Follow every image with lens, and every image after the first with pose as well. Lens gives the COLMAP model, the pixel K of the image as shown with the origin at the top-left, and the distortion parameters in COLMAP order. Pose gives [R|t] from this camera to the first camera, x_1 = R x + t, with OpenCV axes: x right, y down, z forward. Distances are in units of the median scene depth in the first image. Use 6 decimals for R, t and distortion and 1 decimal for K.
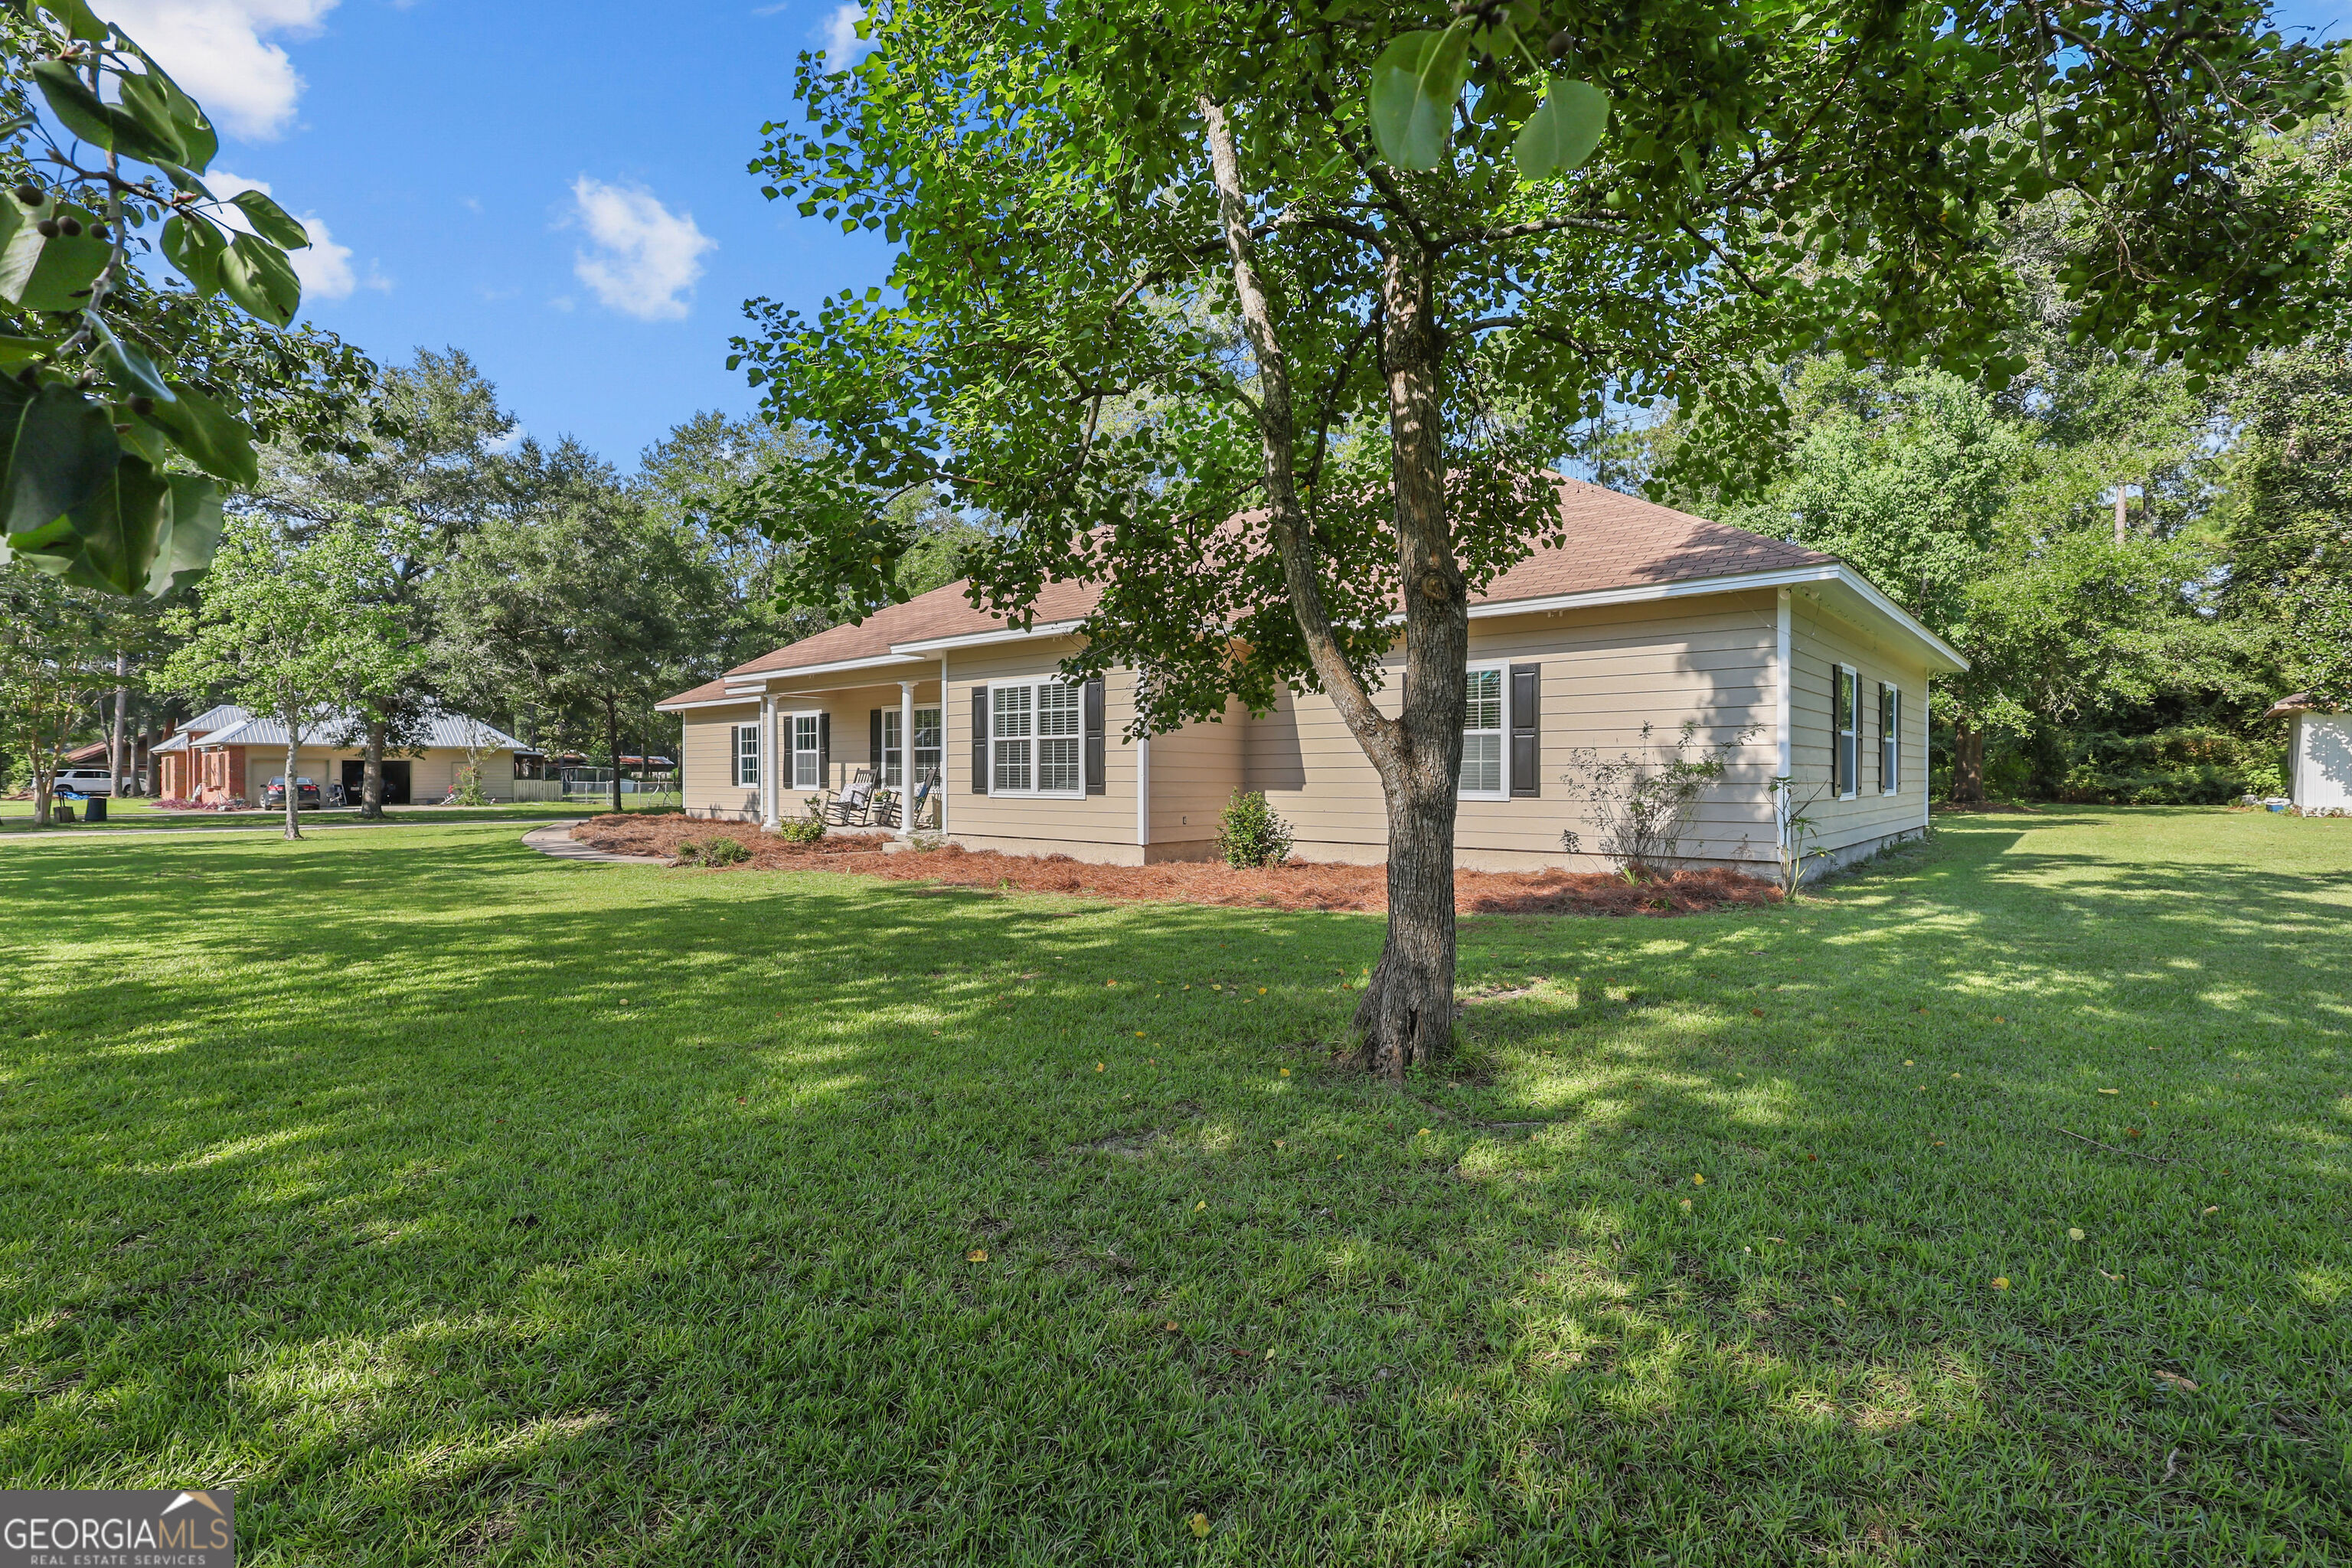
lens RADIAL K [[1088.1, 0, 1173.5], [0, 1088.1, 777.5], [0, 0, 1]] dist [0.000594, 0.001930]
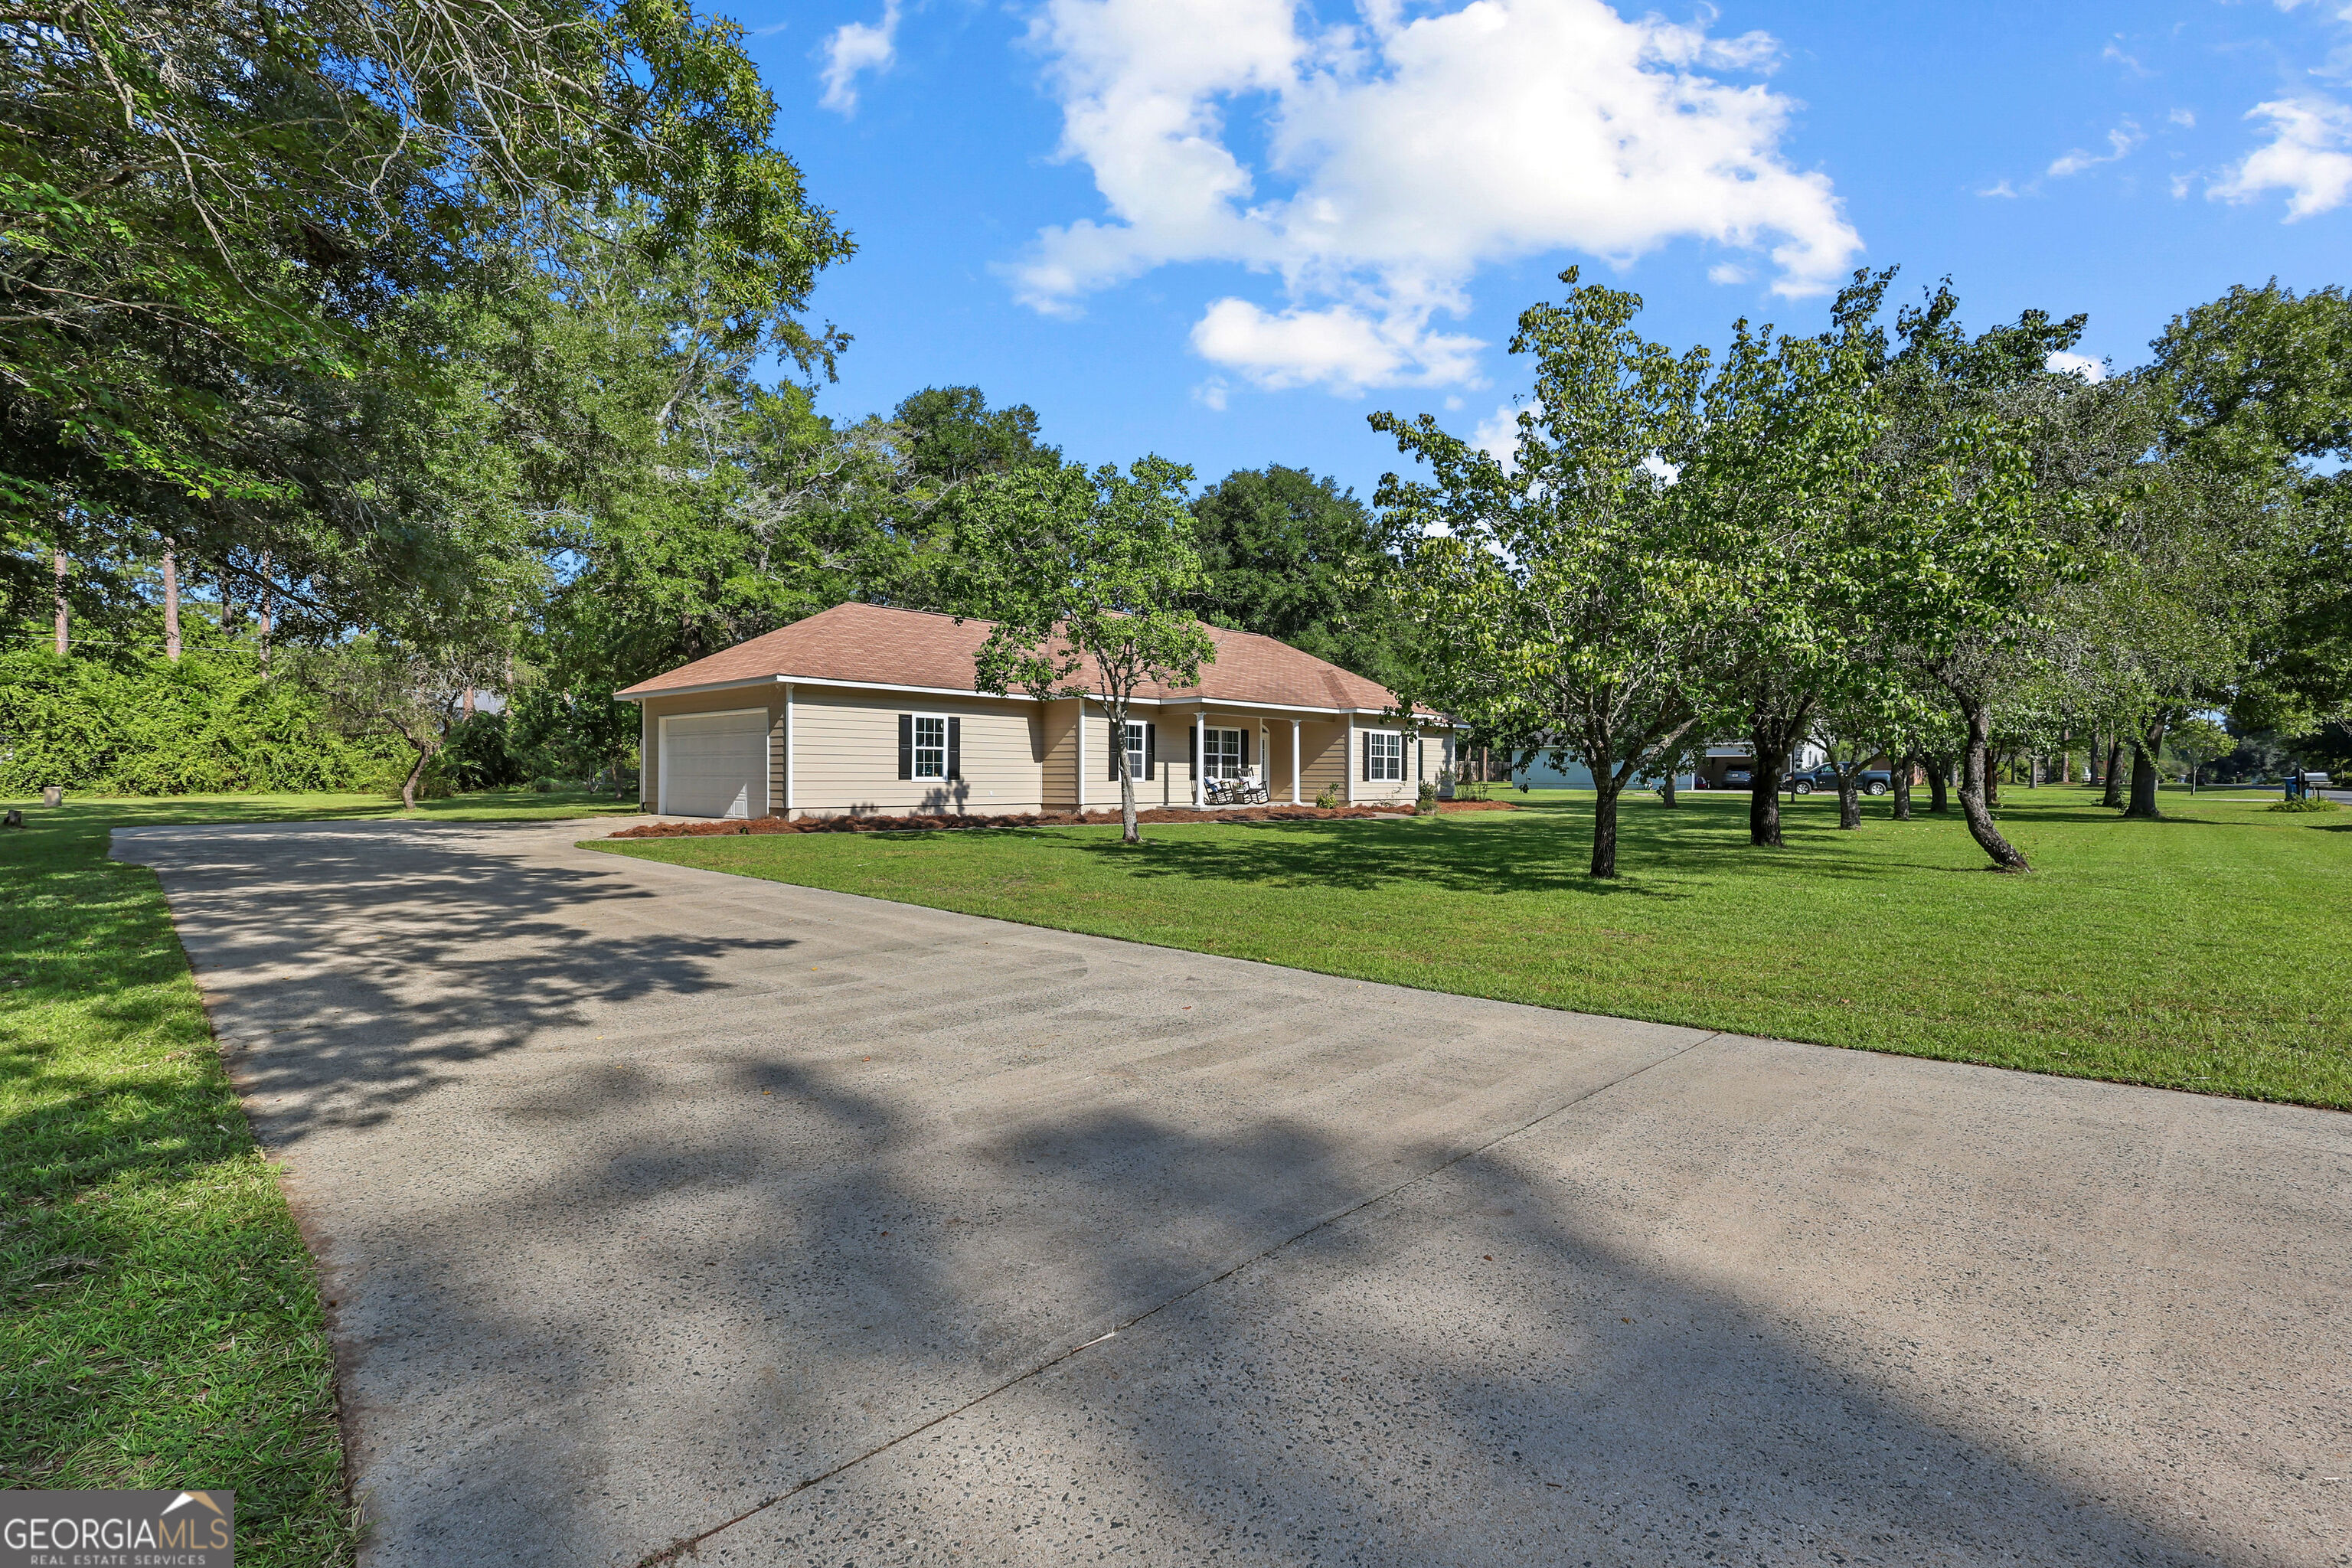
lens RADIAL K [[1092.3, 0, 1170.8], [0, 1092.3, 786.0], [0, 0, 1]] dist [-0.008253, 0.006112]
pose [[-0.001191, -0.002021, 0.999997, -1.942178], [0.001817, 0.999996, 0.002023, 0.016145], [-0.999998, 0.001819, -0.001187, 1.147241]]
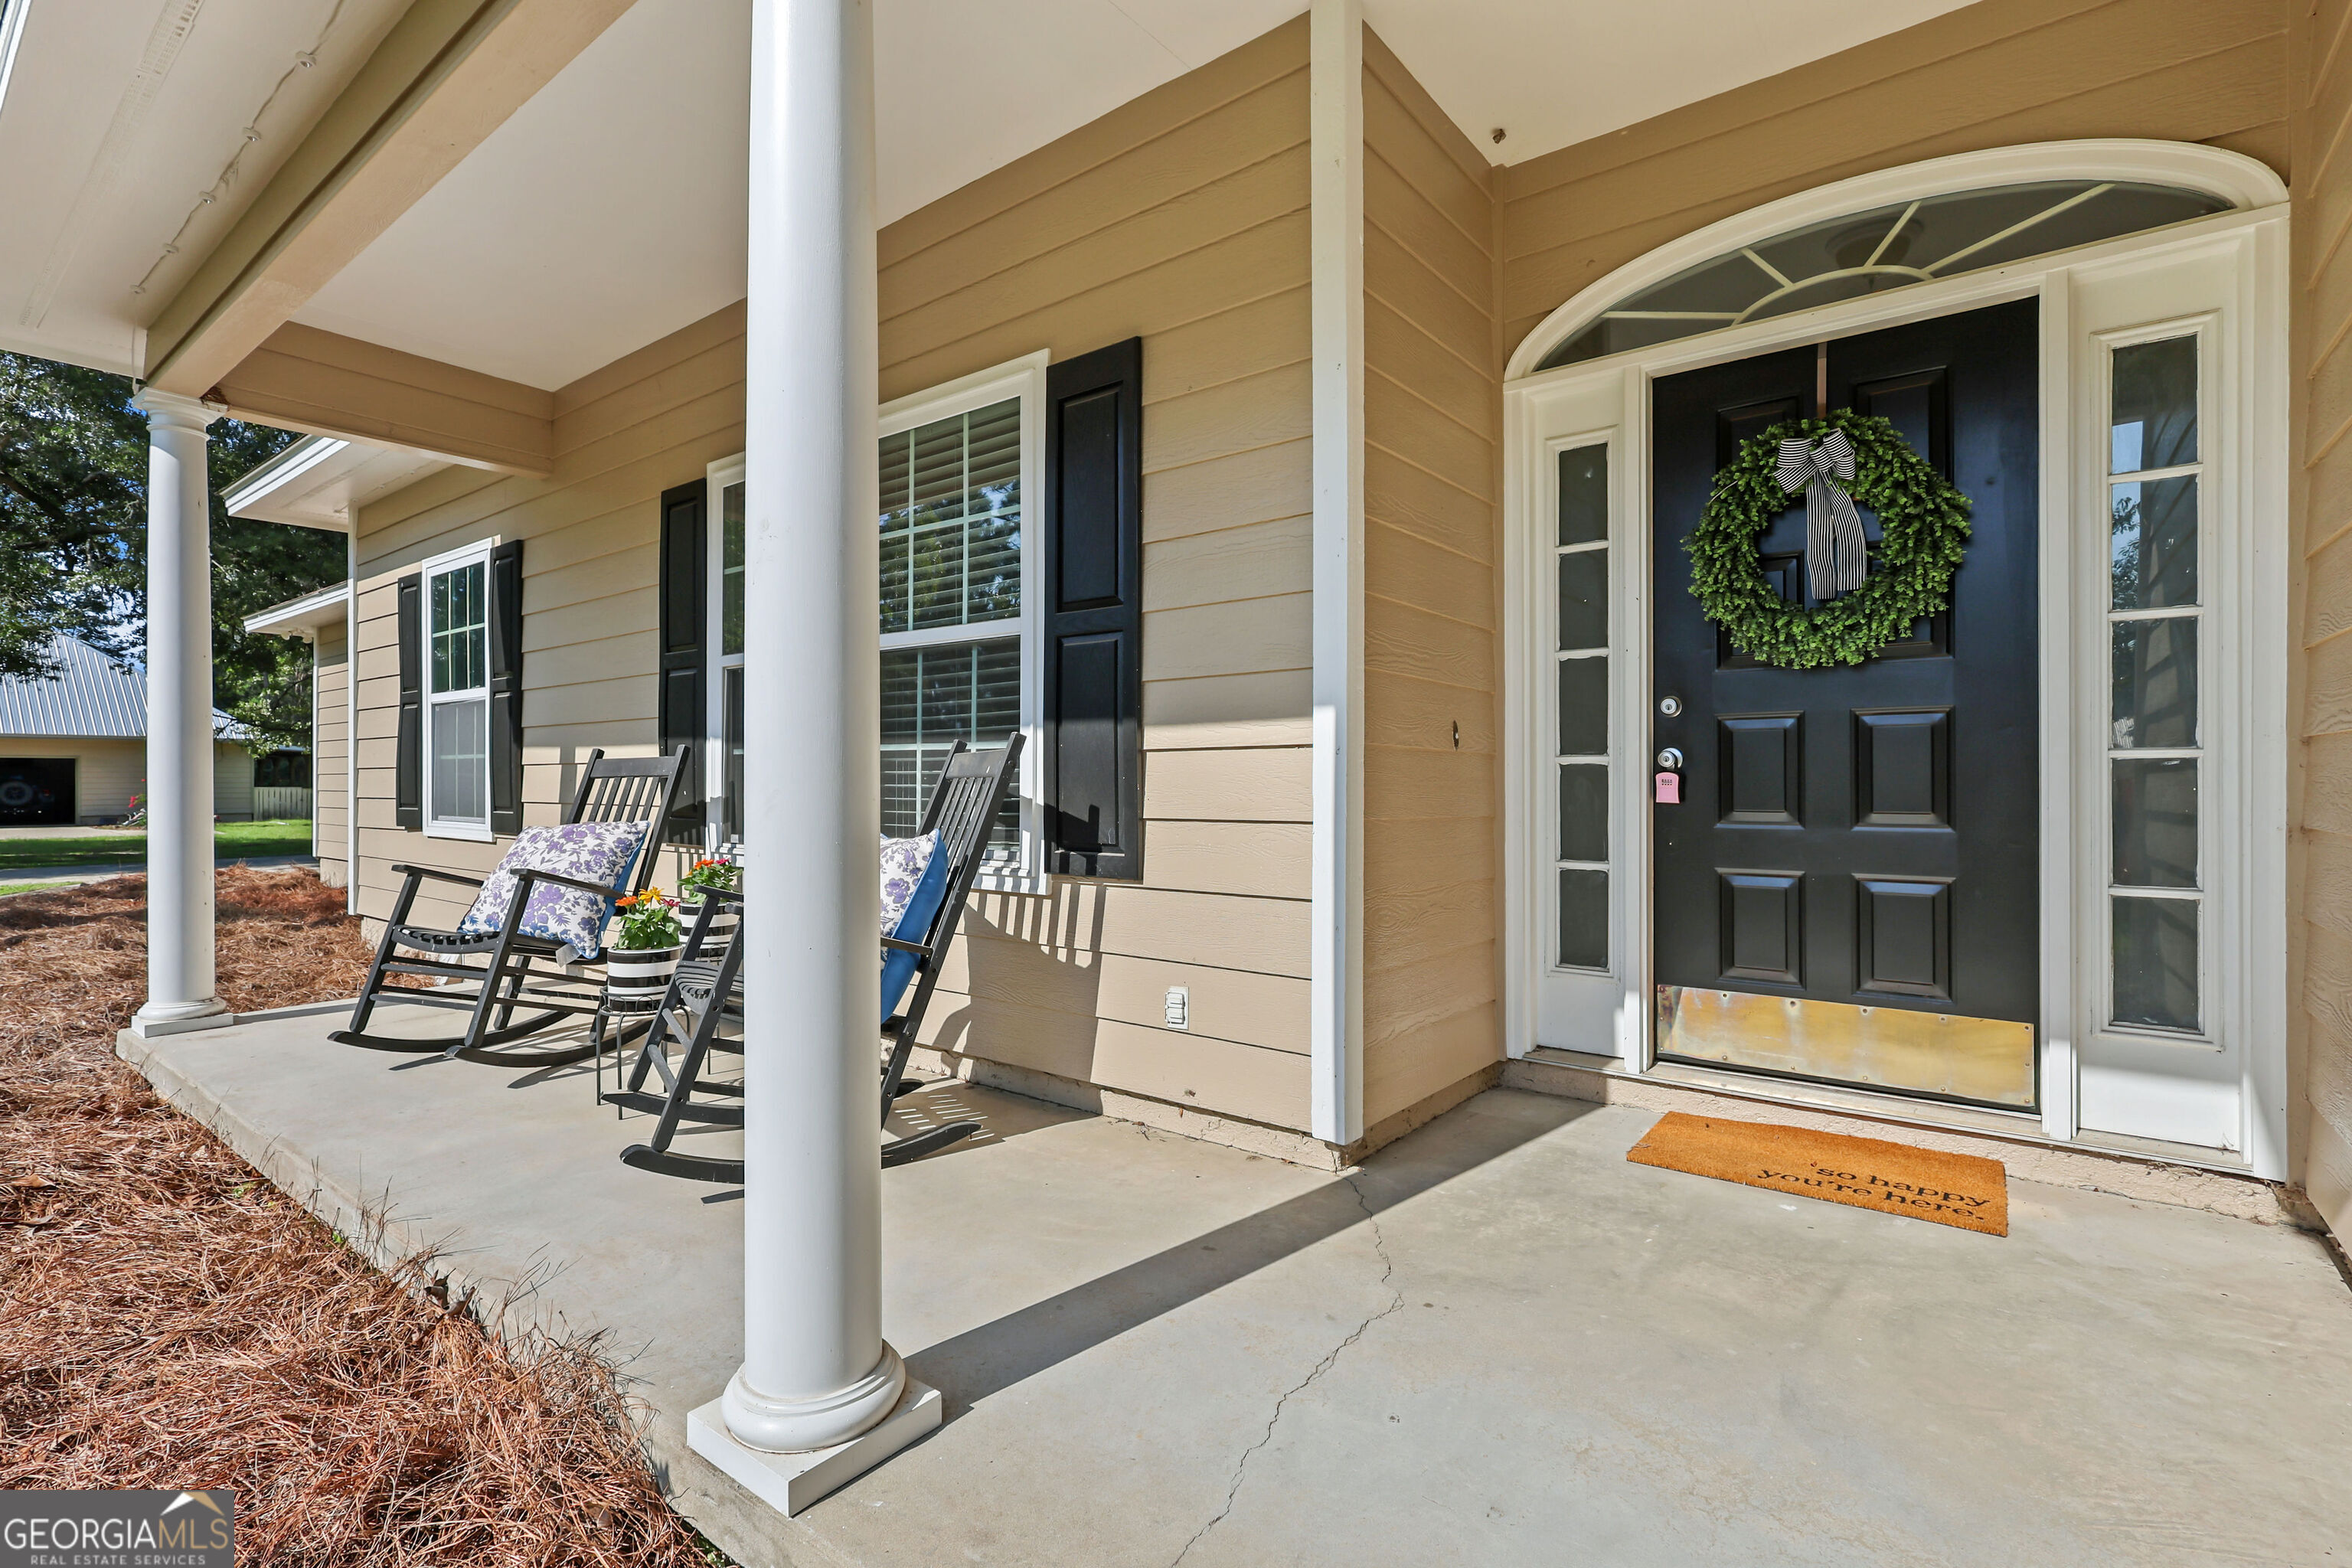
lens RADIAL K [[1088.1, 0, 1173.5], [0, 1088.1, 777.5], [0, 0, 1]] dist [0.000594, 0.001930]
pose [[0.998587, 0.002703, 0.053071, -0.206976], [-0.002418, 0.999982, -0.005436, -0.003264], [-0.053085, 0.005300, 0.998576, 0.857297]]
